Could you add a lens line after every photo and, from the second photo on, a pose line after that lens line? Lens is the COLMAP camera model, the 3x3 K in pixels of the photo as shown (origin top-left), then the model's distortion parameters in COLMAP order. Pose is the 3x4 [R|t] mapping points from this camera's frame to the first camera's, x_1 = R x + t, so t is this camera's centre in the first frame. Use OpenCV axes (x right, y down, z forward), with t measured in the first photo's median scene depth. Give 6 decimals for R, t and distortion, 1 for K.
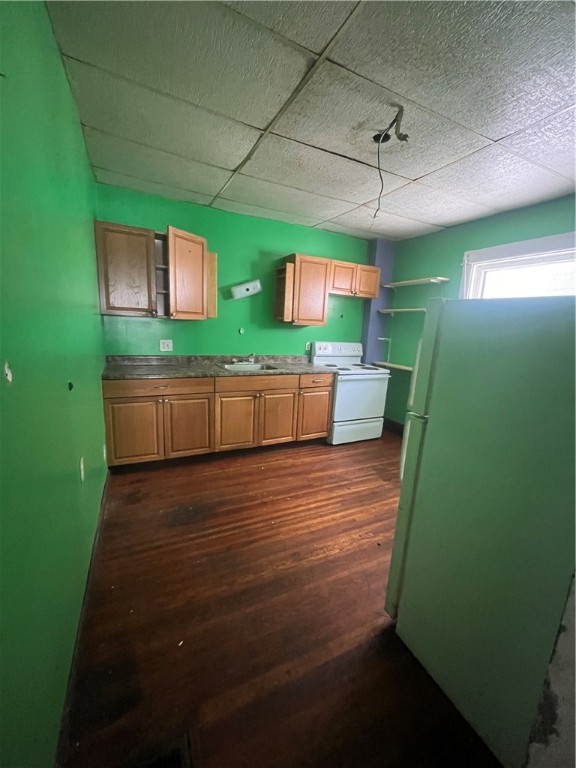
lens RADIAL K [[310.1, 0, 290.4], [0, 310.1, 386.4], [0, 0, 1]] dist [0.000673, 0.000091]
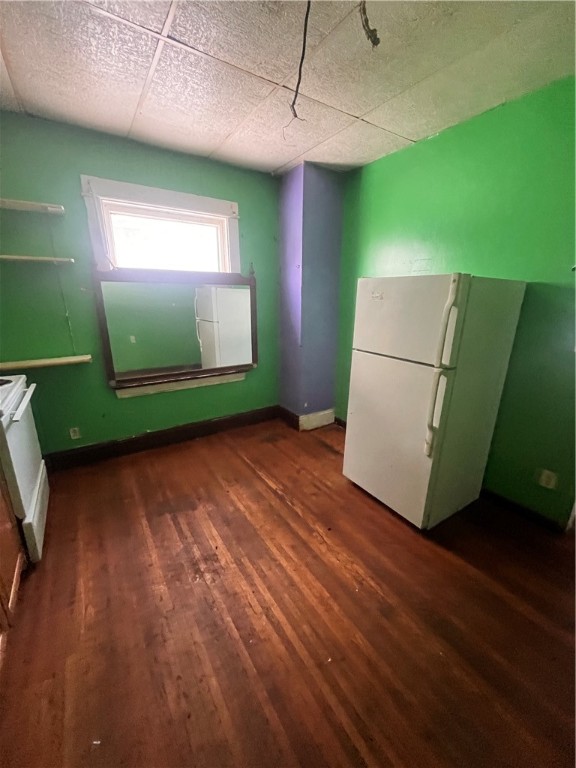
lens RADIAL K [[310.1, 0, 290.4], [0, 310.1, 386.4], [0, 0, 1]] dist [0.000673, 0.000091]
pose [[-0.118255, -0.331104, 0.936155, -0.386848], [0.186249, 0.918642, 0.348437, -0.215125], [-0.975360, 0.215563, -0.046966, 0.926461]]
